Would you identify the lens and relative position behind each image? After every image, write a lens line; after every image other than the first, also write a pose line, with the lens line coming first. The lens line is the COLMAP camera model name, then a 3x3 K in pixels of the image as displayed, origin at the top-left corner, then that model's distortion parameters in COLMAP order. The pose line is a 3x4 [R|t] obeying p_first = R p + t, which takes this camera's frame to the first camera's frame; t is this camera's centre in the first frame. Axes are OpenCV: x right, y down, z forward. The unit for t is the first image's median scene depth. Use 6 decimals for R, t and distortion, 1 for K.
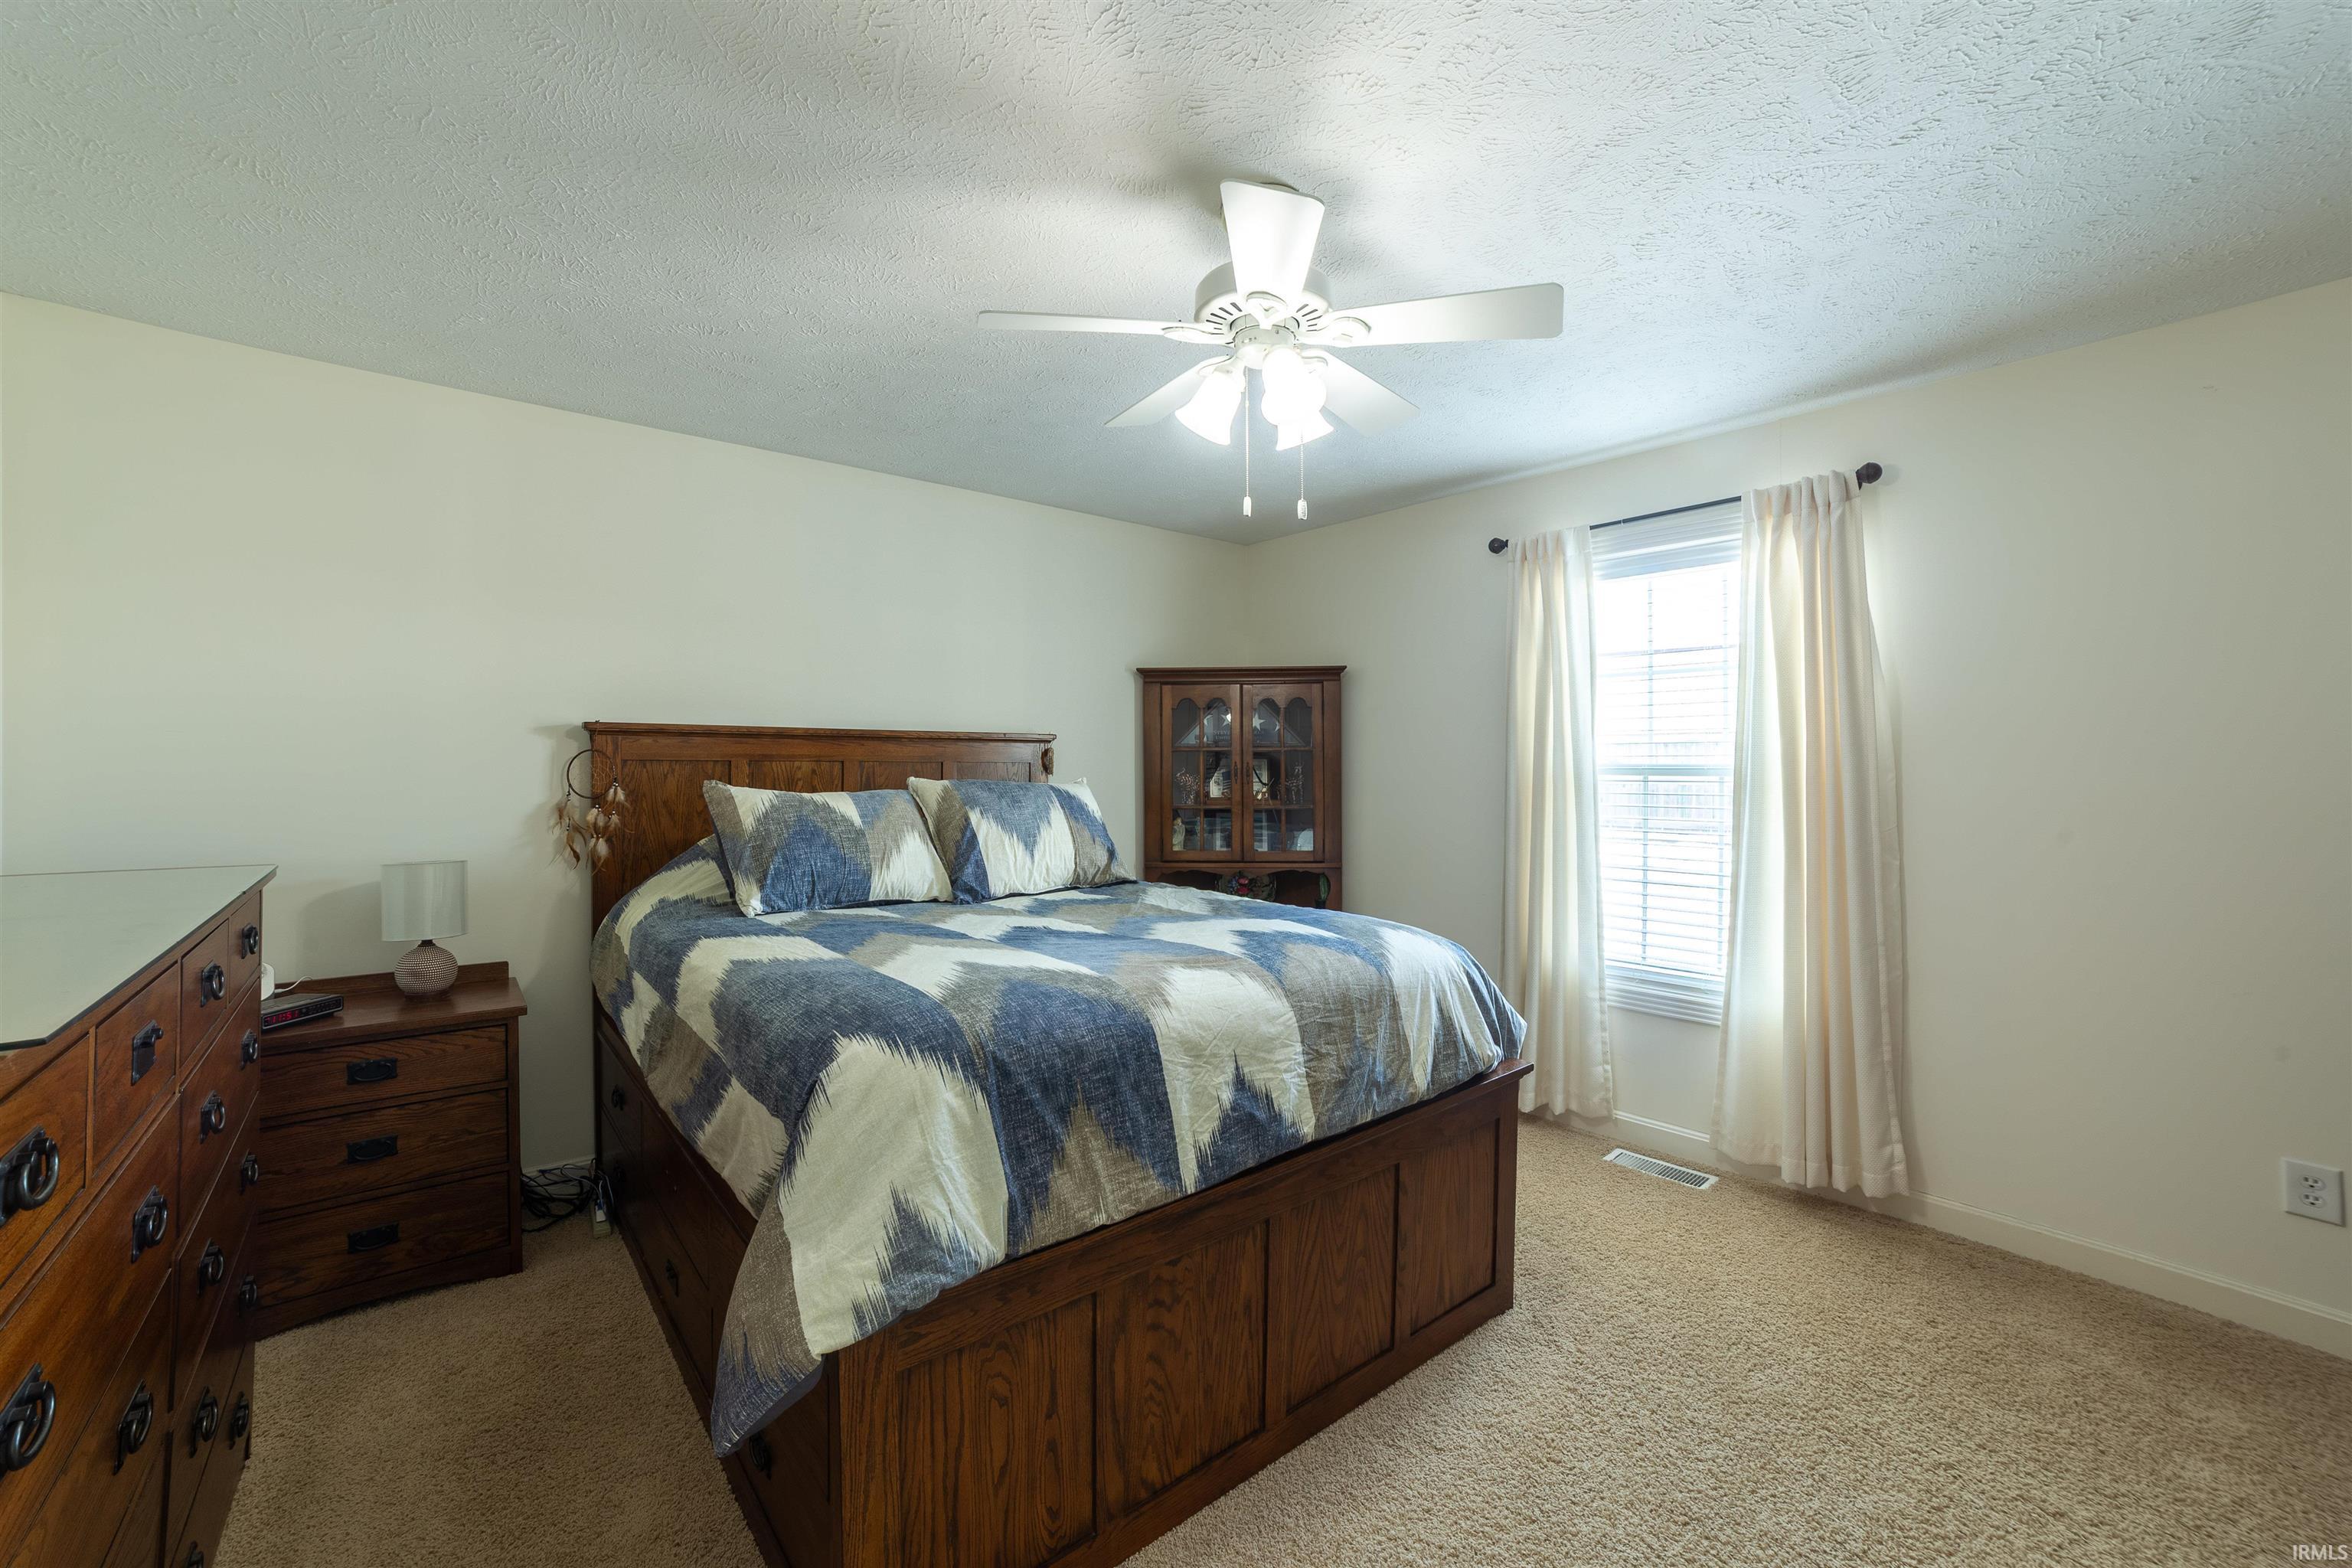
lens RADIAL K [[914.9, 0, 1173.0], [0, 914.9, 779.6], [0, 0, 1]] dist [-0.077867, 0.028811]
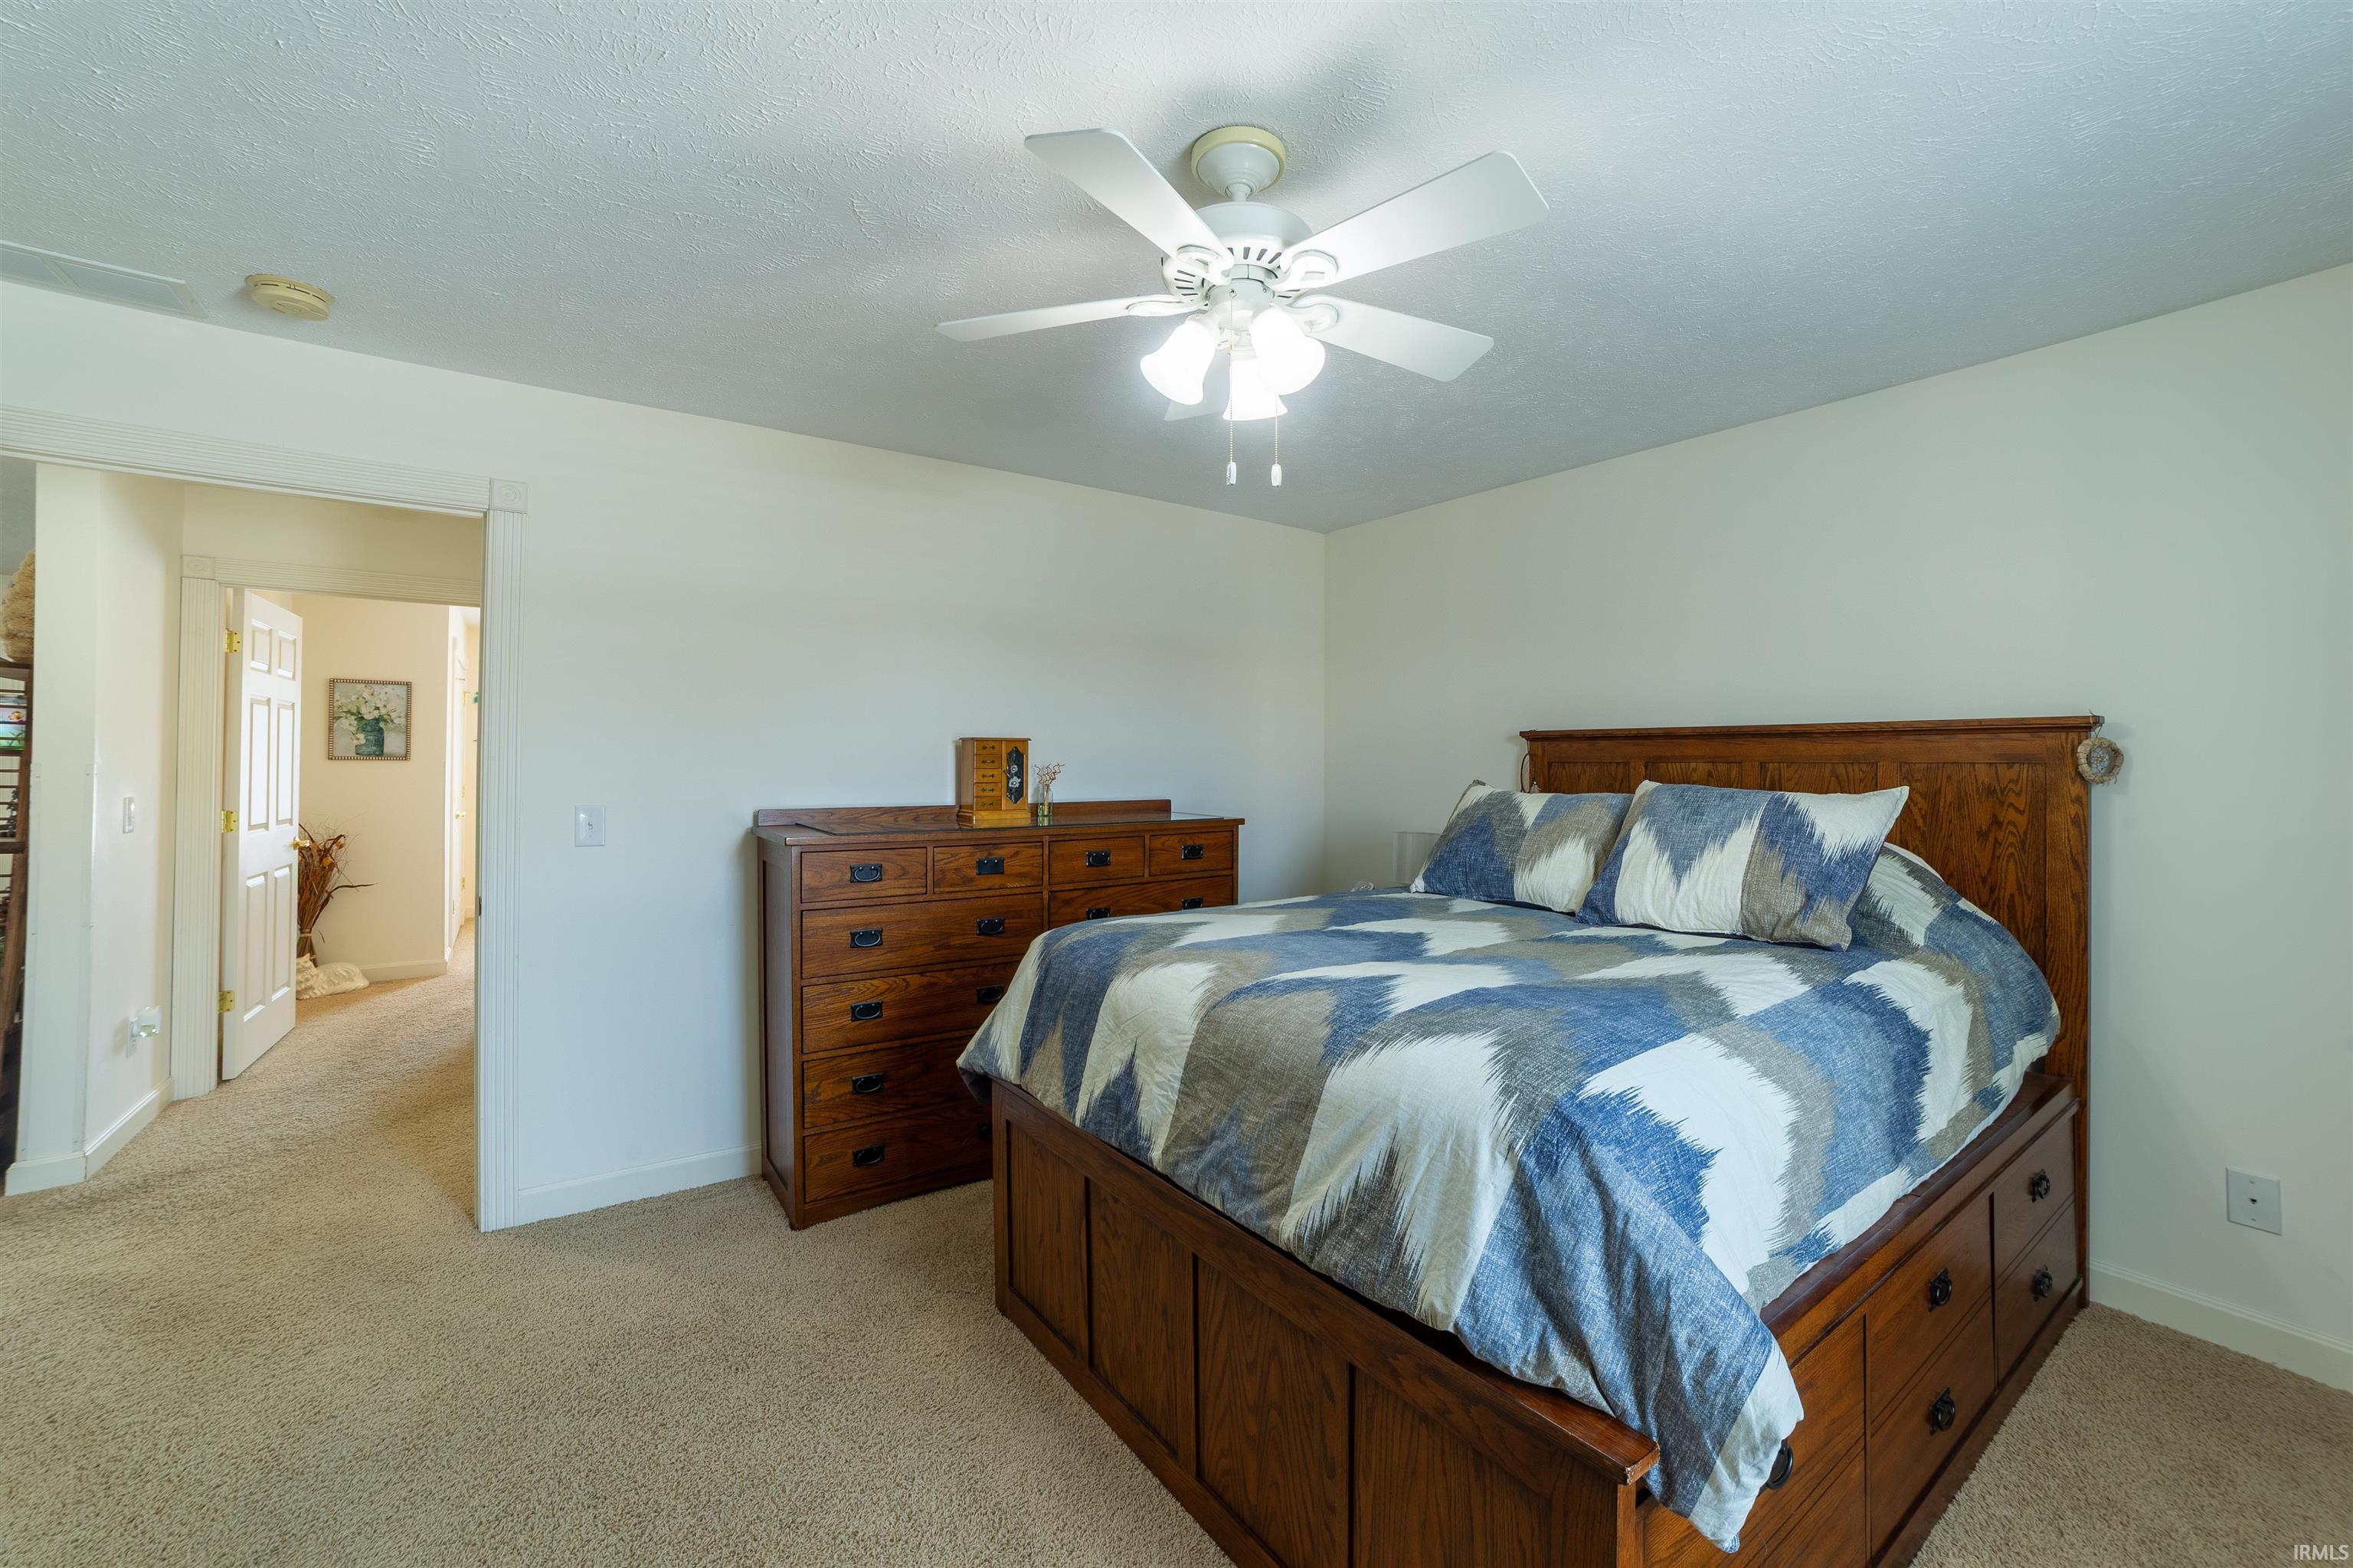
lens RADIAL K [[915.4, 0, 1173.5], [0, 915.4, 779.6], [0, 0, 1]] dist [-0.077867, 0.028811]
pose [[-0.023245, 0.011654, -0.999662, 0.622735], [-0.021974, 0.999685, 0.012165, -0.003335], [0.999488, 0.022249, -0.022981, 0.605261]]
